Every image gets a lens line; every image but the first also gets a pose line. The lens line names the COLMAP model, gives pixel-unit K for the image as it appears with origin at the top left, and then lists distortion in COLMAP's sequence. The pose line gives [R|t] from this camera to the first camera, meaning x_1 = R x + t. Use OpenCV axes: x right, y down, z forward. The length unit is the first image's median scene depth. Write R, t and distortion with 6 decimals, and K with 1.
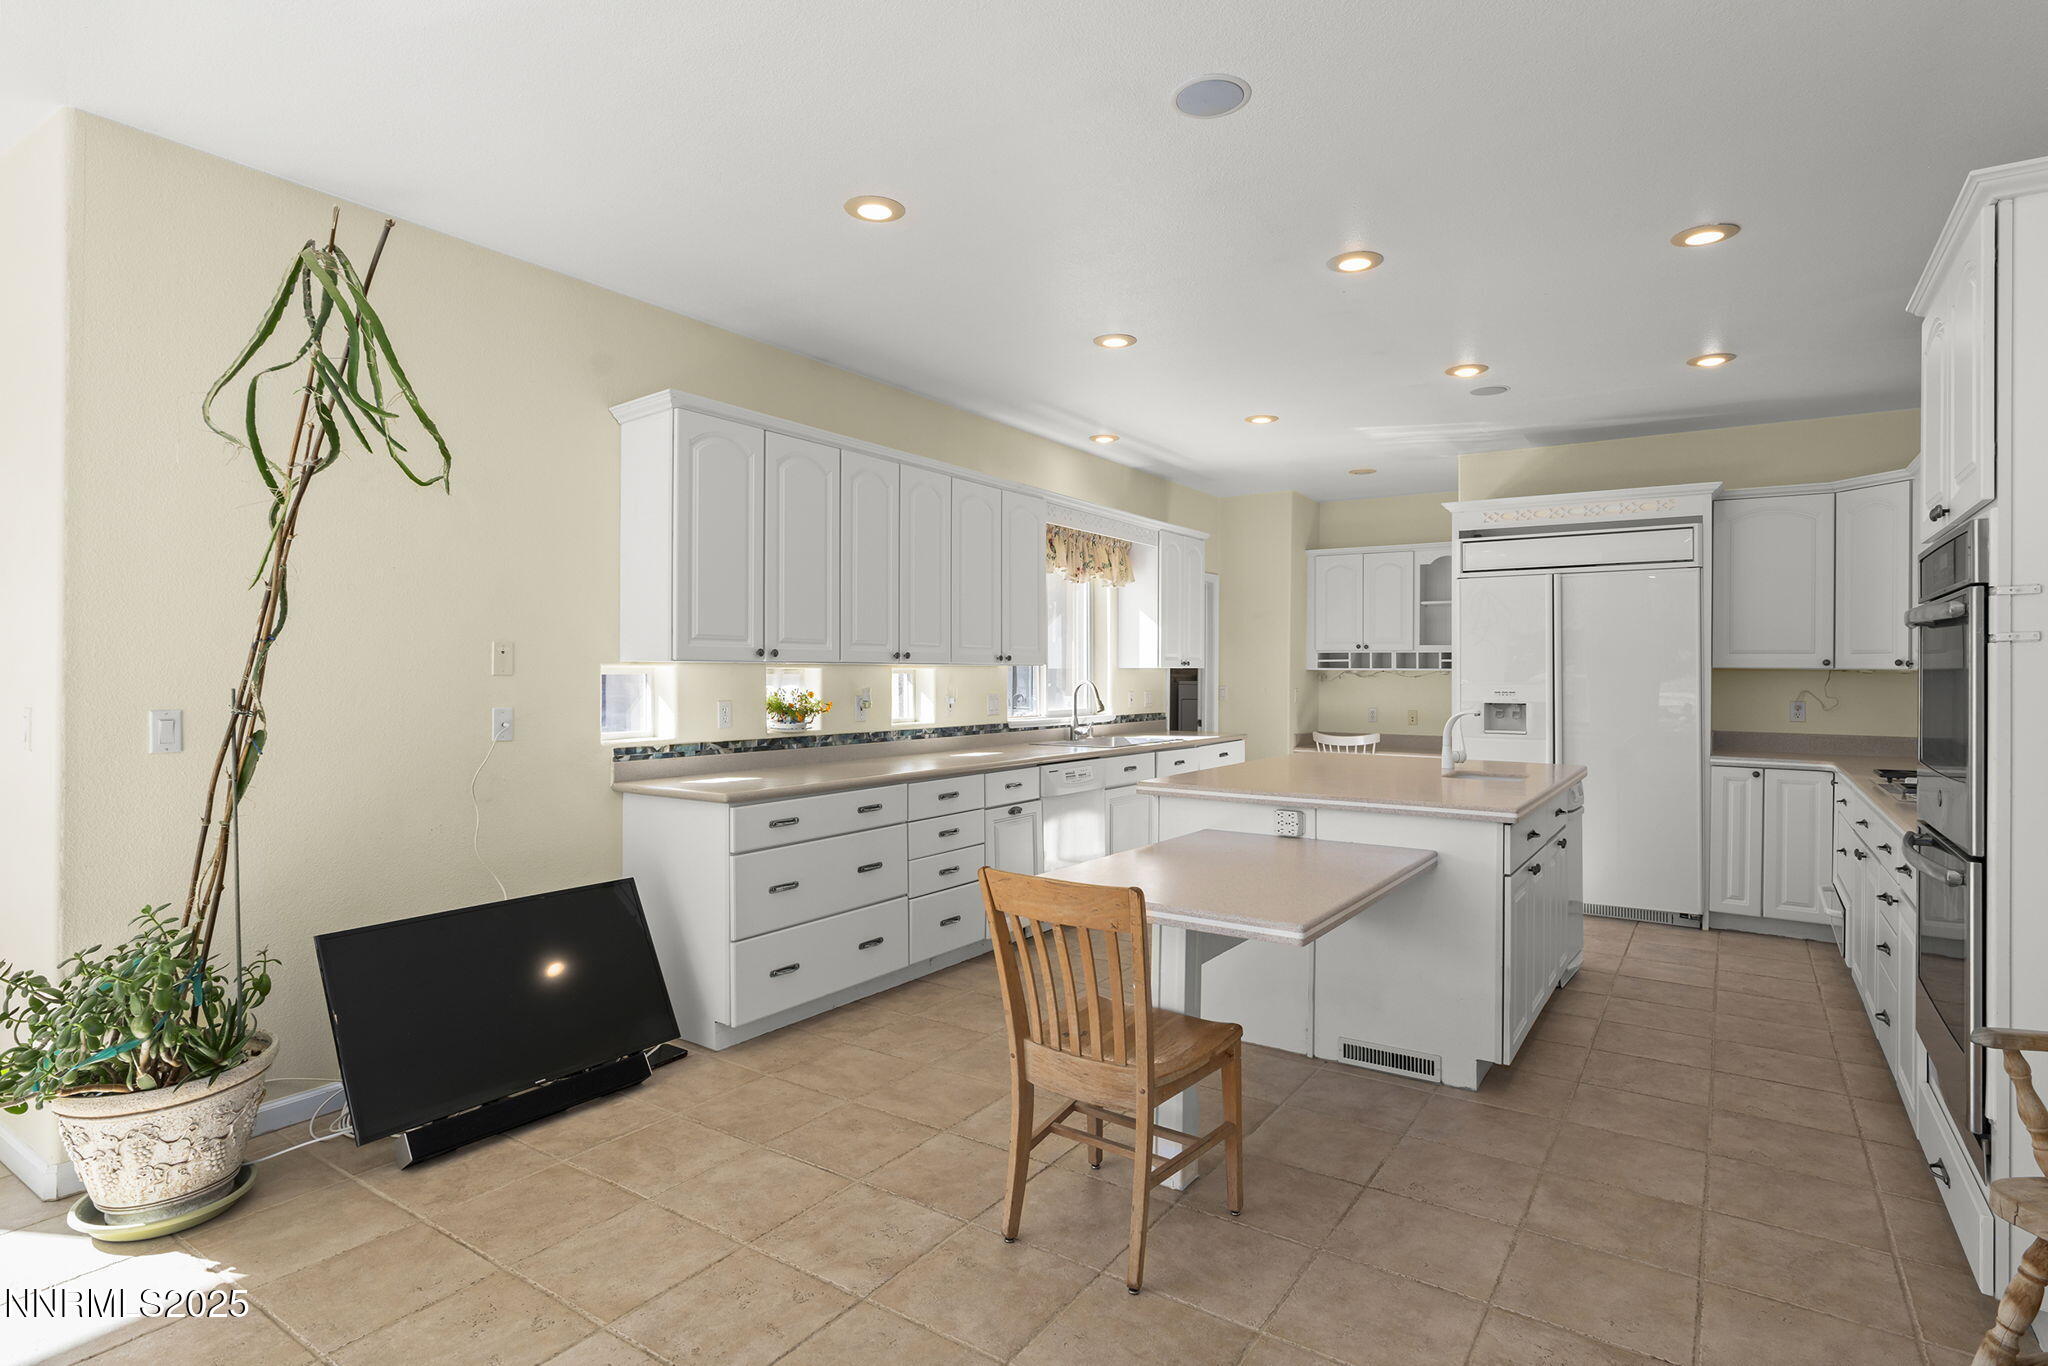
lens RADIAL K [[1046.9, 0, 1024.5], [0, 1046.9, 671.8], [0, 0, 1]] dist [-0.003190, 0.000348]
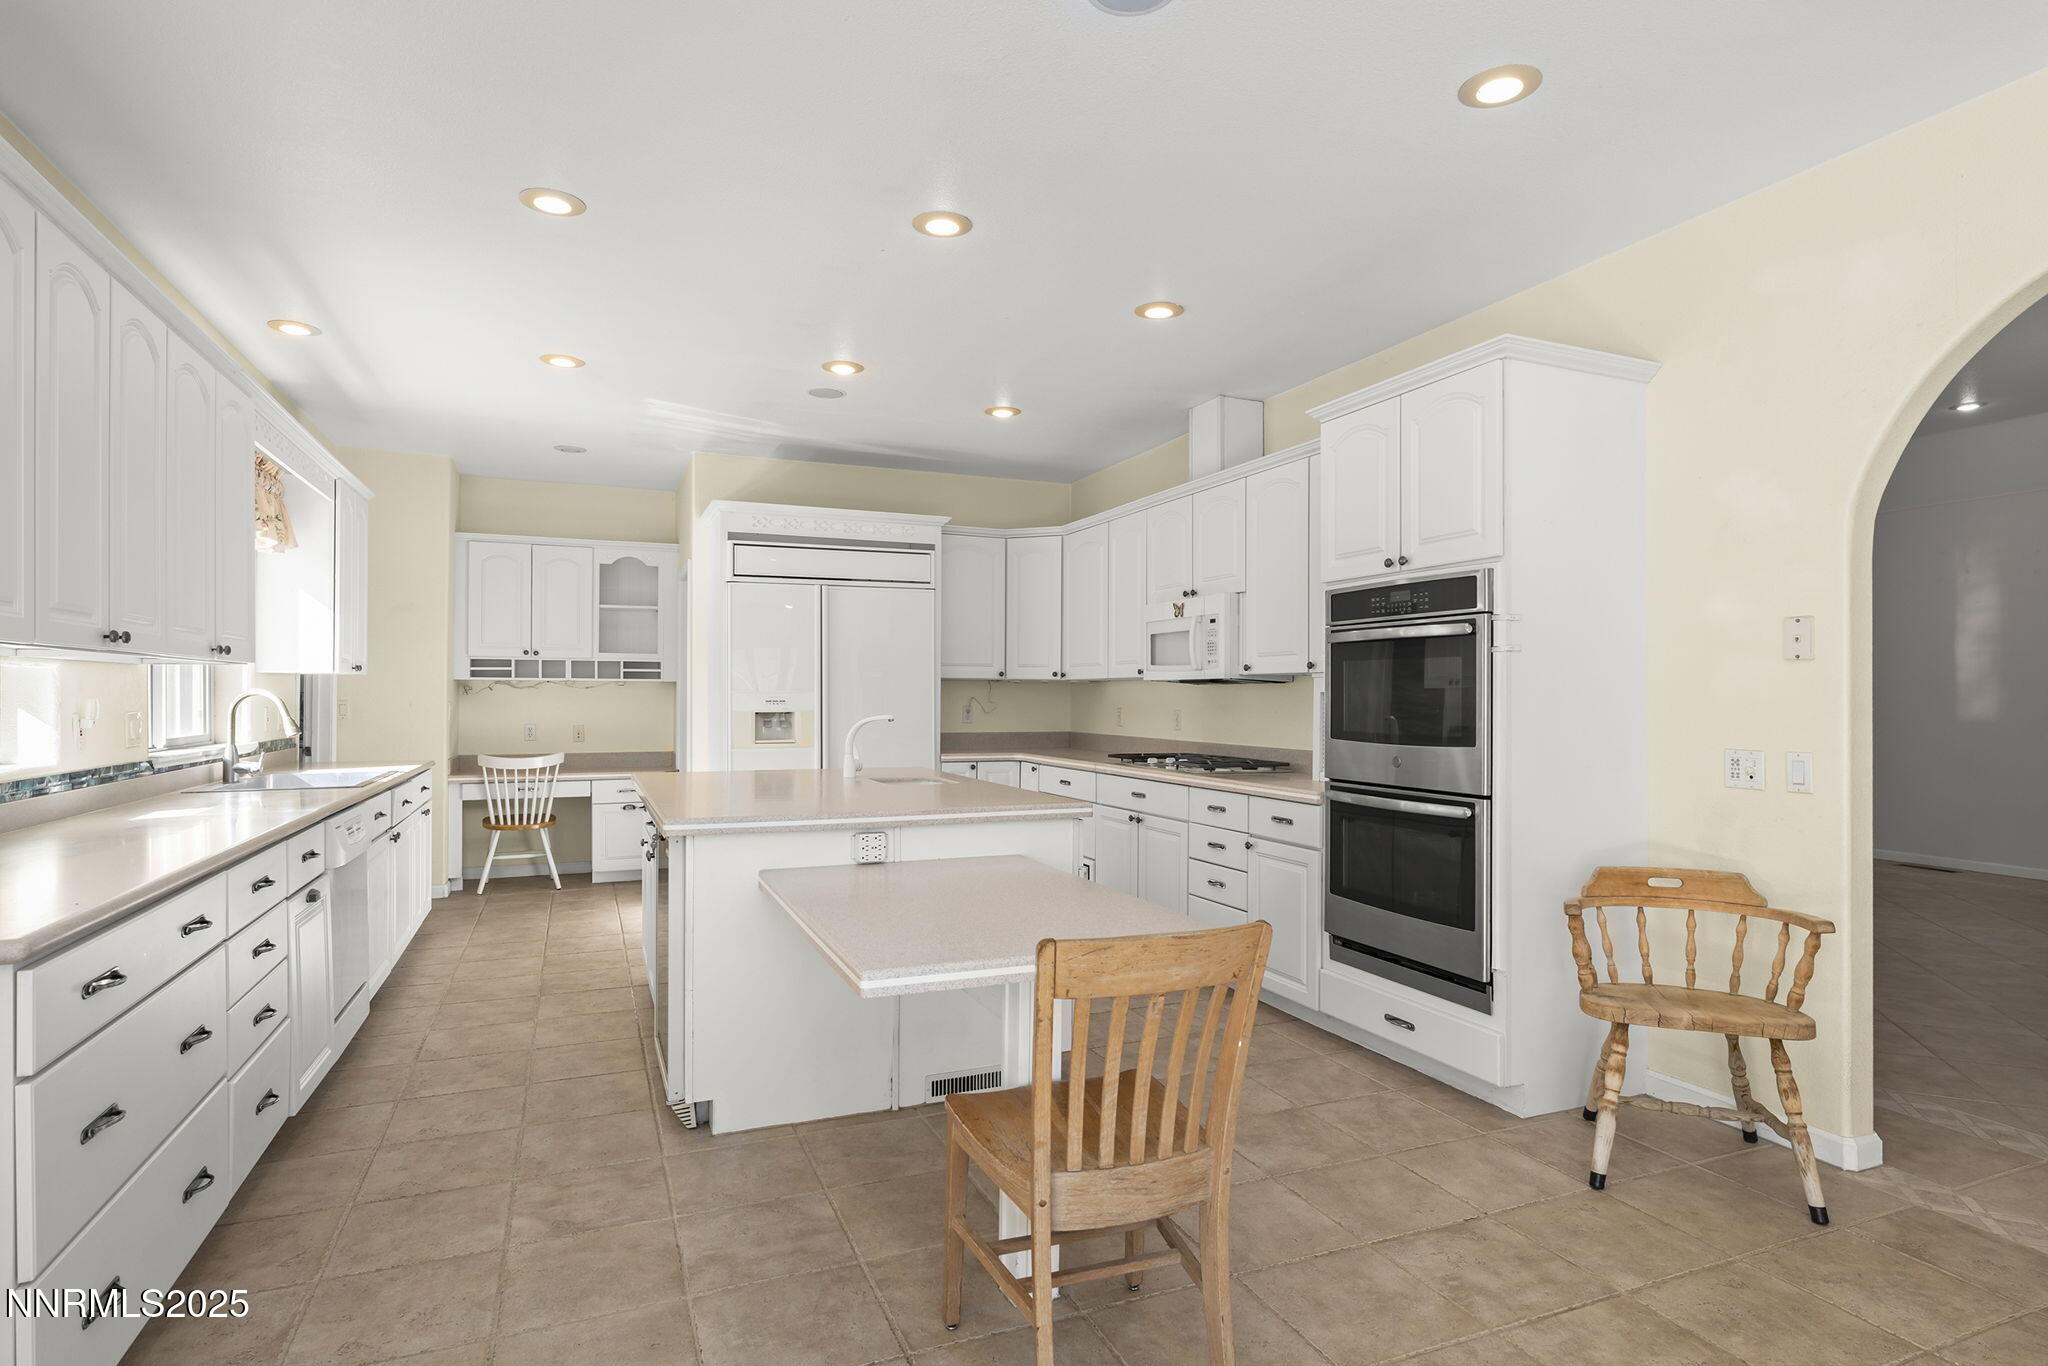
lens RADIAL K [[1062.0, 0, 1023.0], [0, 1062.0, 694.6], [0, 0, 1]] dist [-0.011943, 0.000982]
pose [[0.548591, -0.003493, 0.836084, -0.256894], [0.000372, 0.999992, 0.003934, 0.010022], [-0.836091, -0.001847, 0.548588, 0.264573]]
